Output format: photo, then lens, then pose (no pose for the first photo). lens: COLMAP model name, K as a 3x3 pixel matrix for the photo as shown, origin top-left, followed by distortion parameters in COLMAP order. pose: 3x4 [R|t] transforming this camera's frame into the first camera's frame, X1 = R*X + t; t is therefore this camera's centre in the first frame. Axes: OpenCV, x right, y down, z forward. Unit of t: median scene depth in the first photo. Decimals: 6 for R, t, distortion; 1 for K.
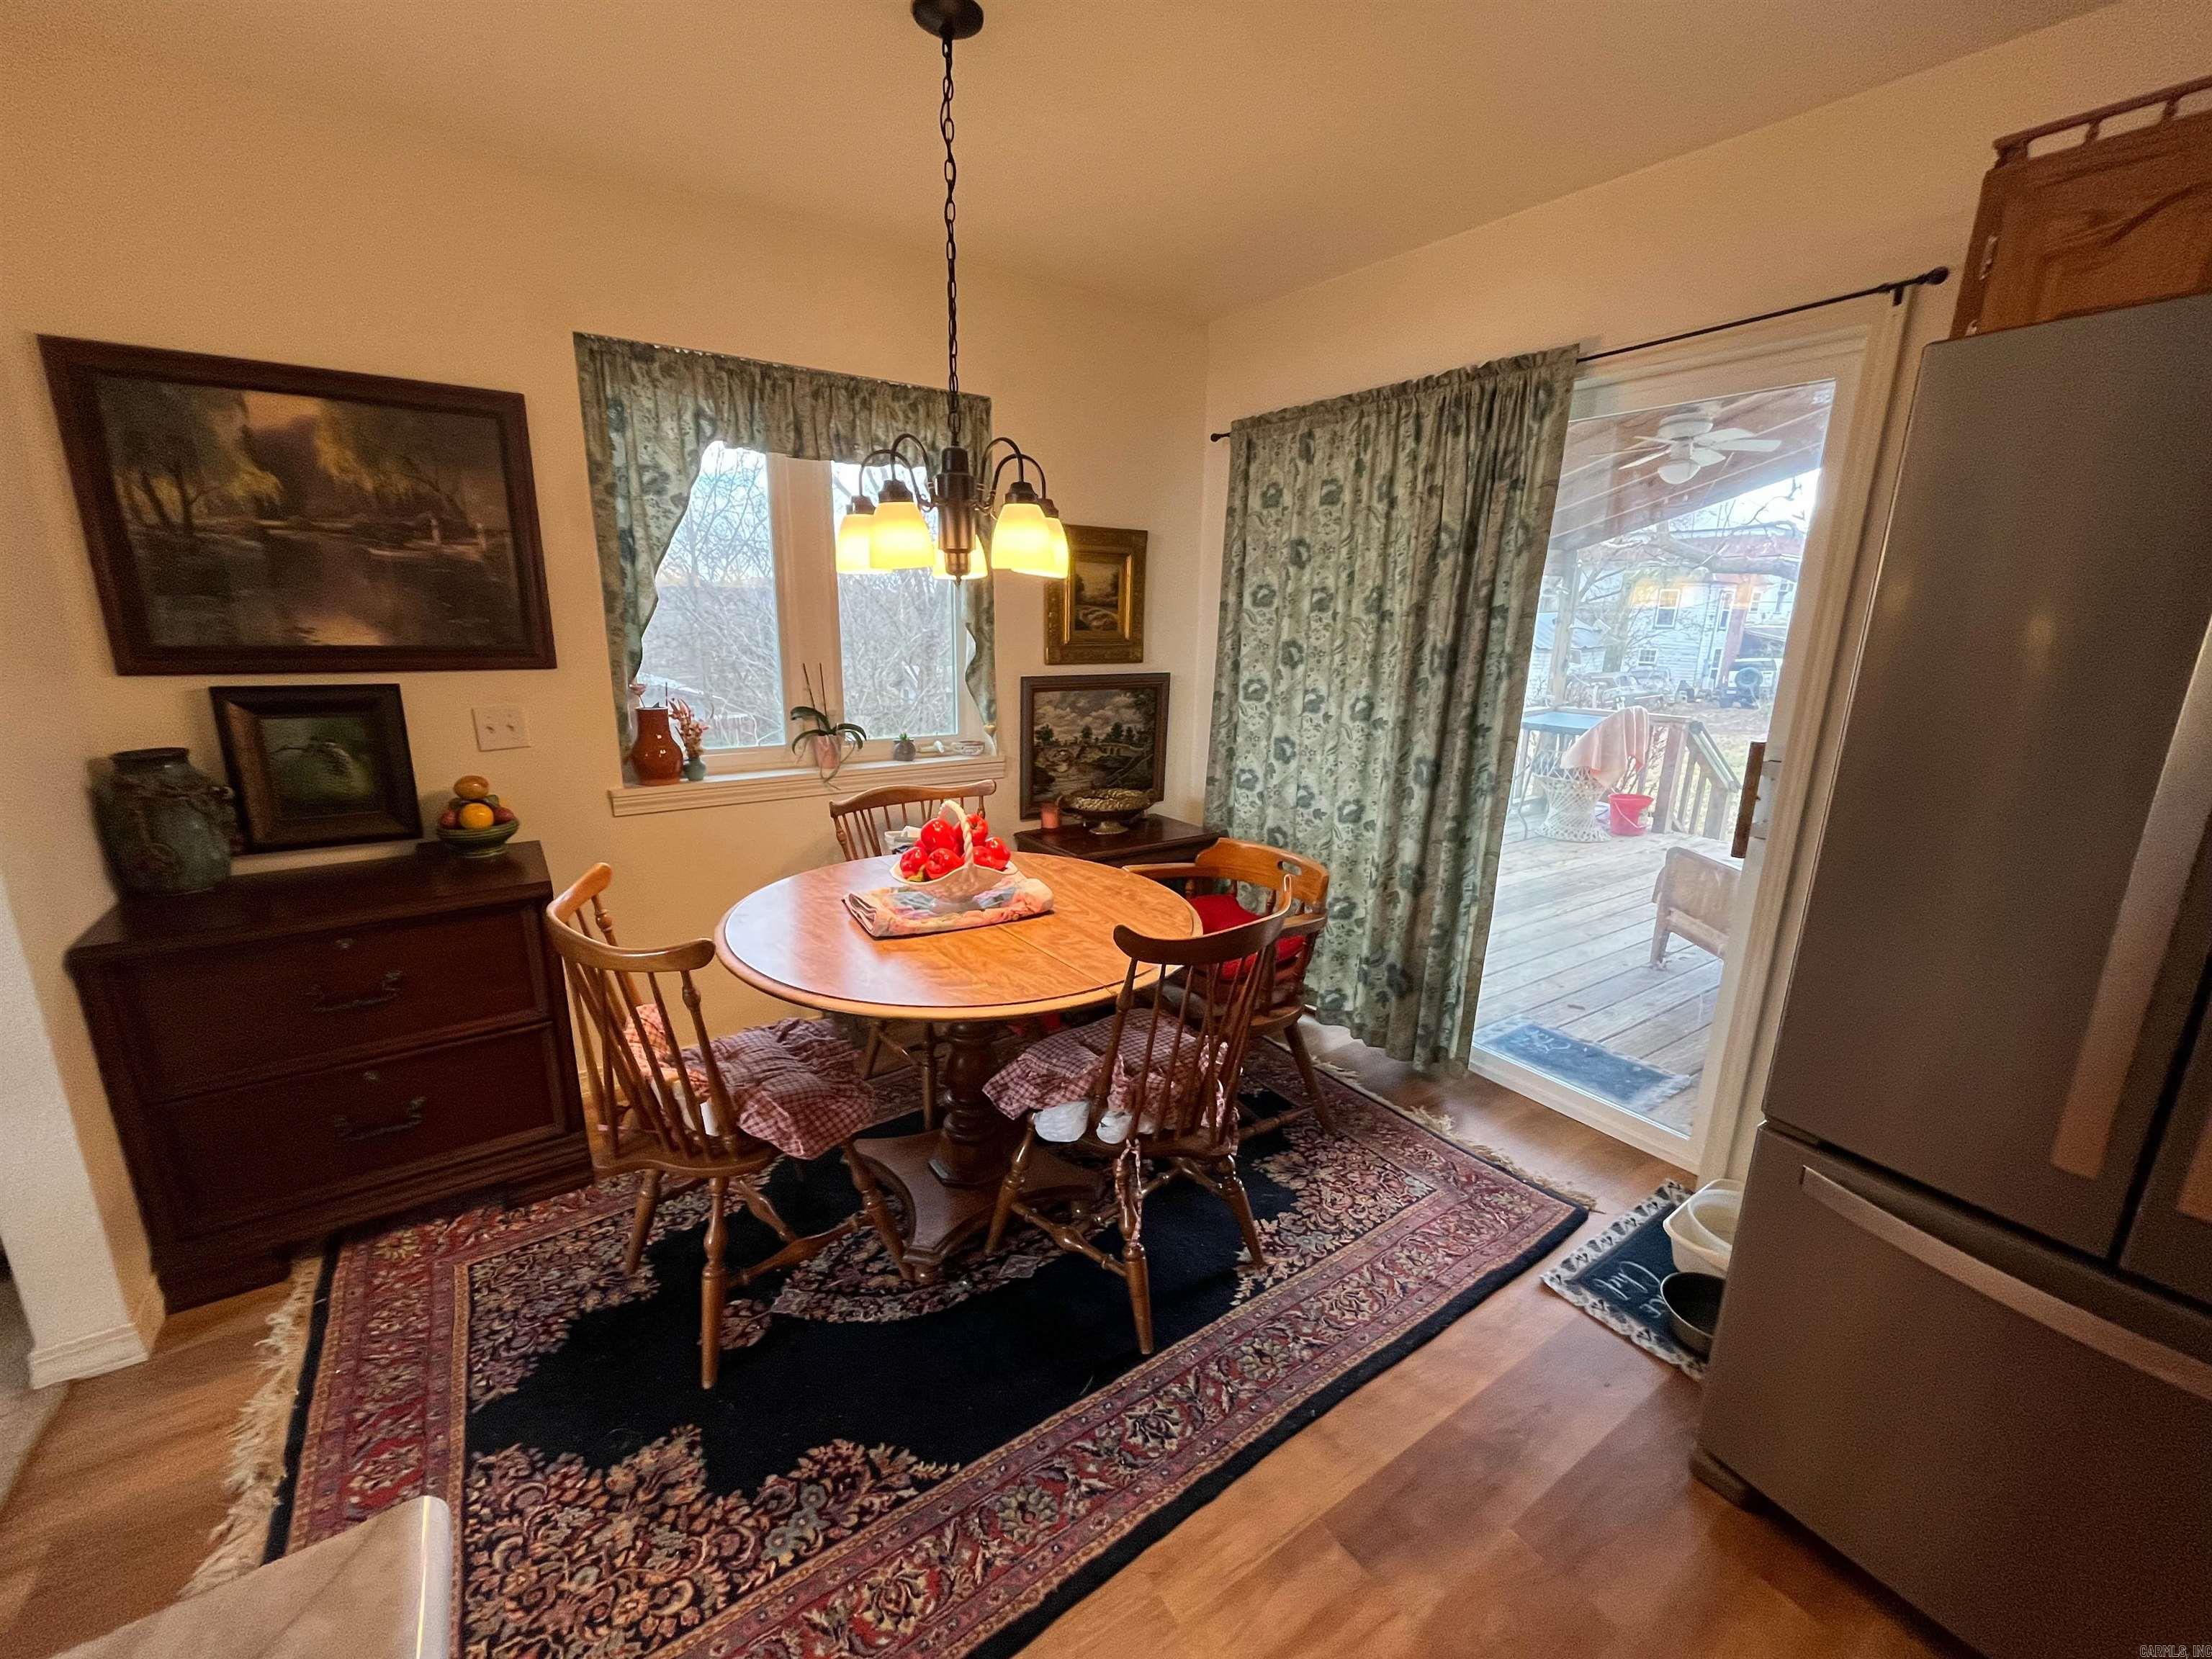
lens RADIAL K [[894.6, 0, 1104.3], [0, 894.6, 828.7], [0, 0, 1]] dist [-0.000873, -0.000988]
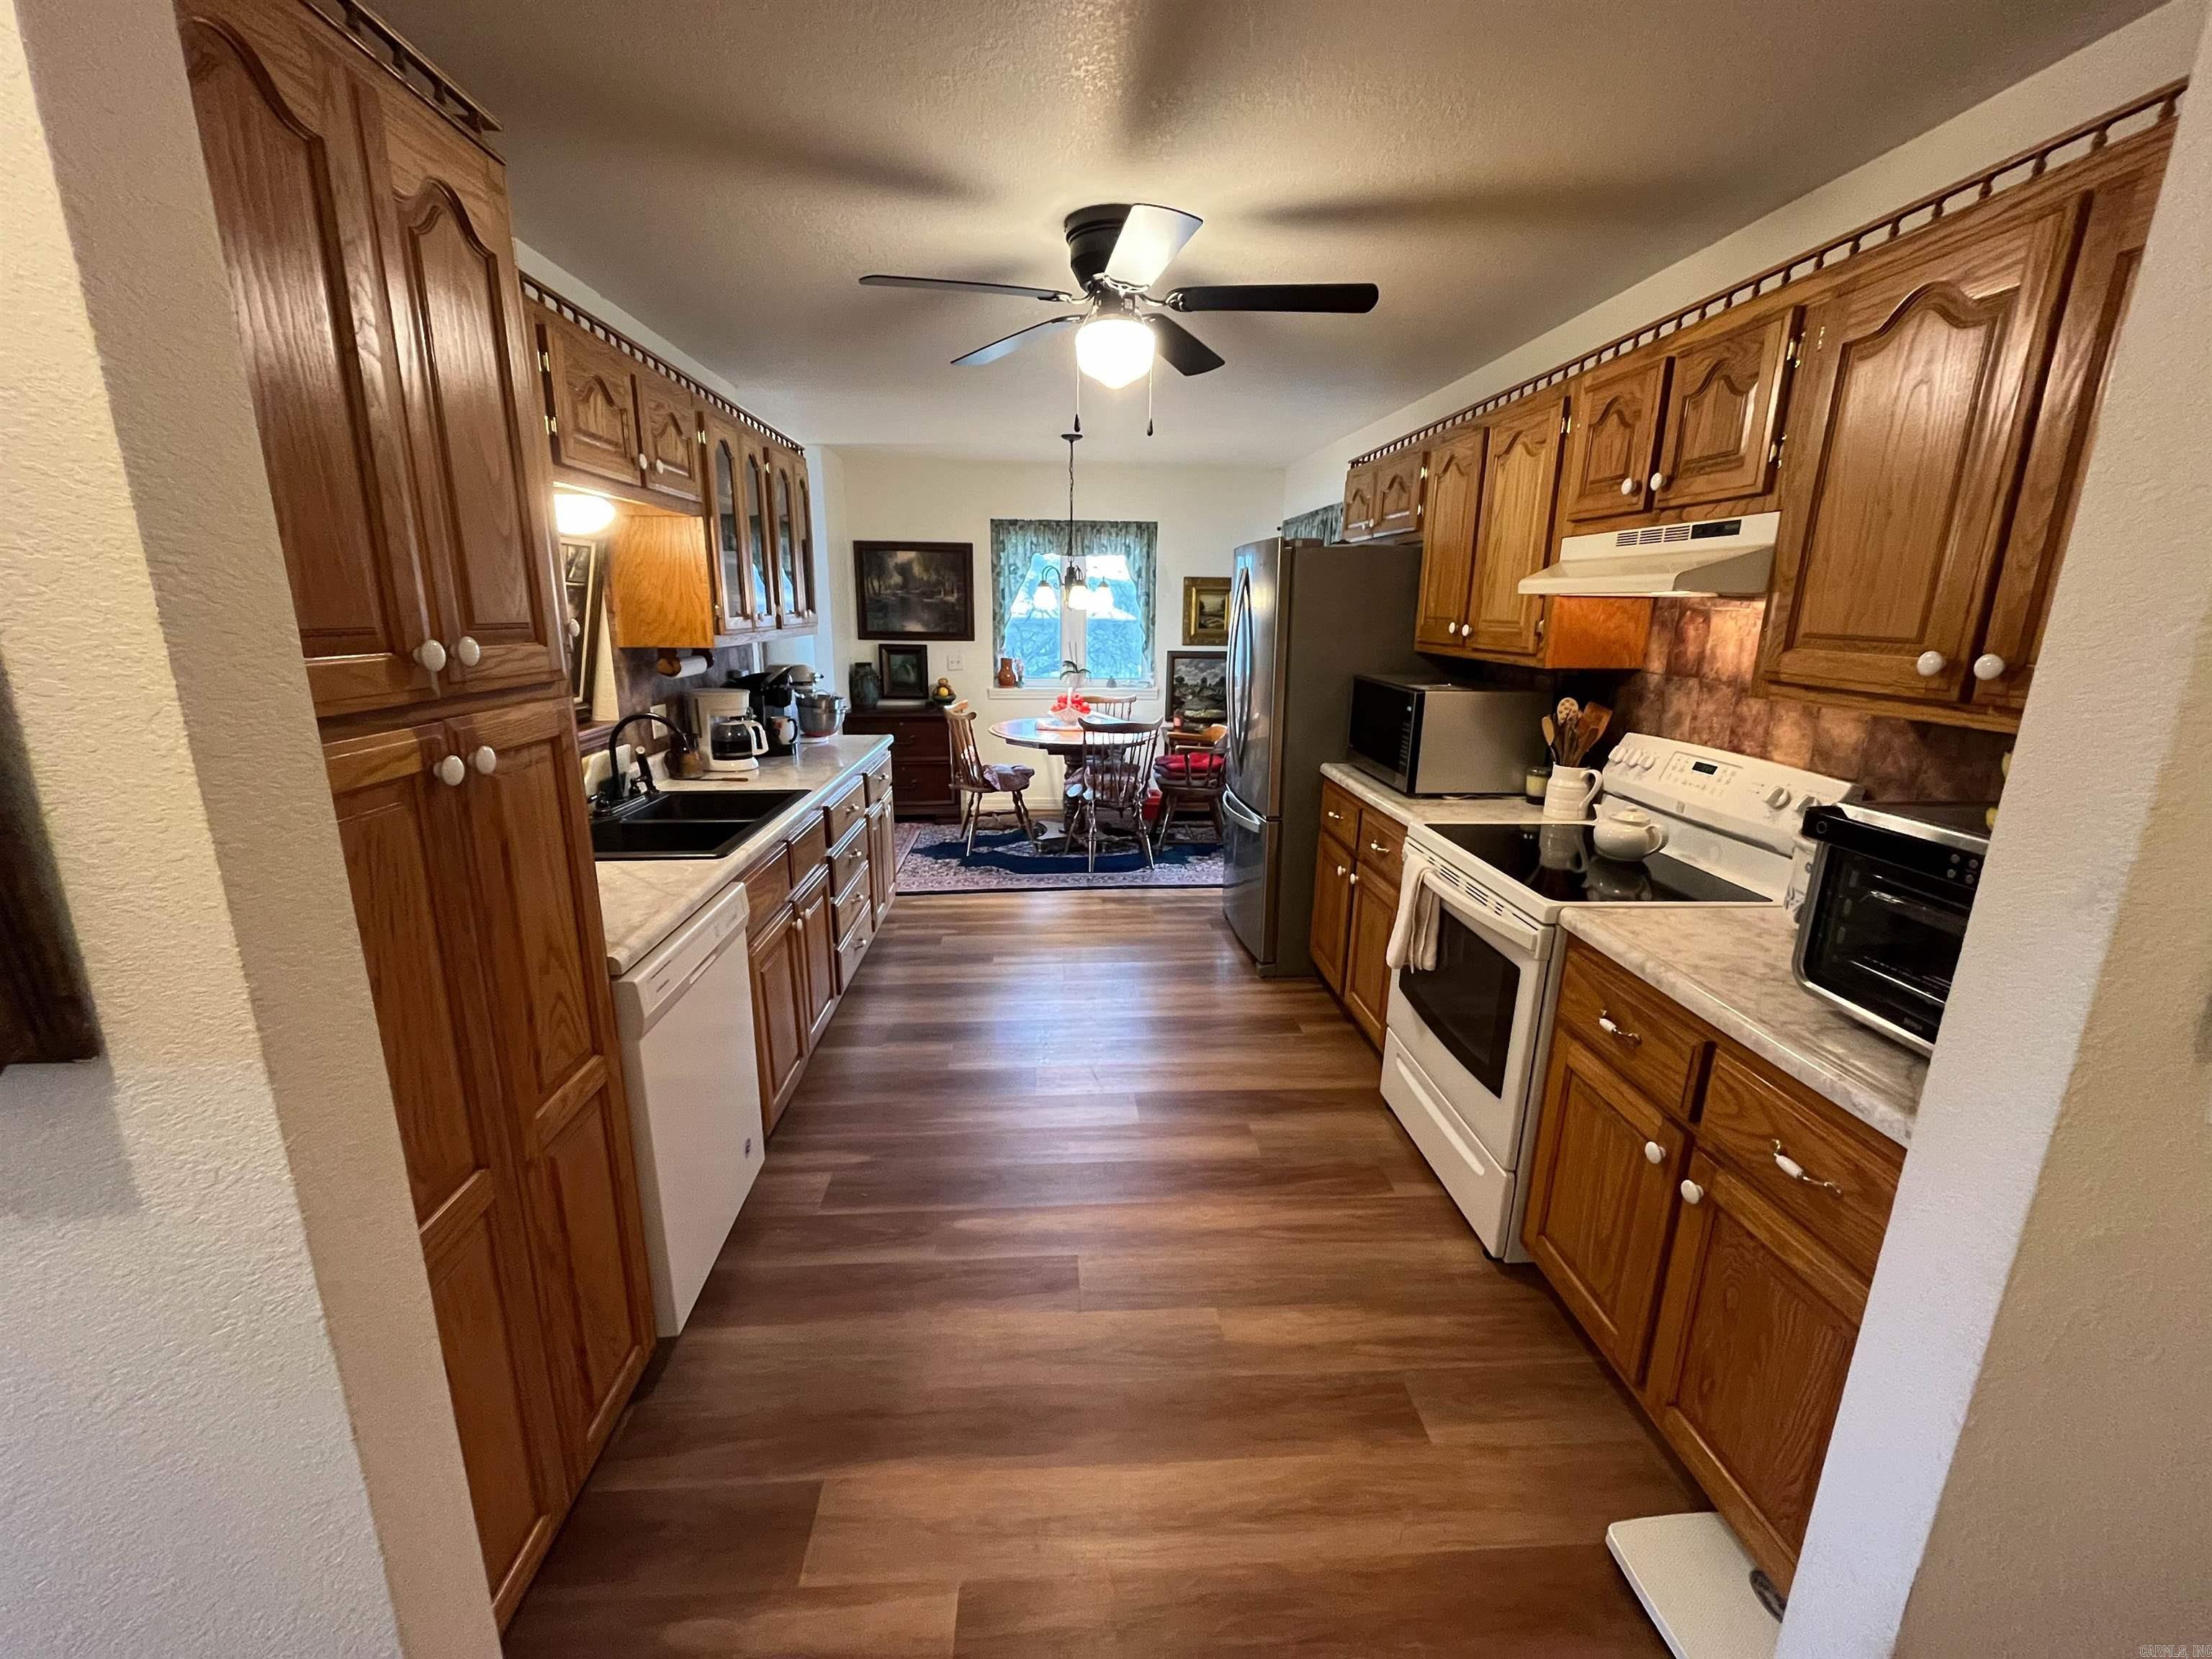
lens RADIAL K [[894.6, 0, 1103.1], [0, 894.6, 827.3], [0, 0, 1]] dist [-0.000873, -0.000988]
pose [[0.862049, 0.114721, -0.493670, 1.224267], [-0.117368, 0.992755, 0.025752, 0.288830], [0.493048, 0.035742, 0.869268, -1.241369]]
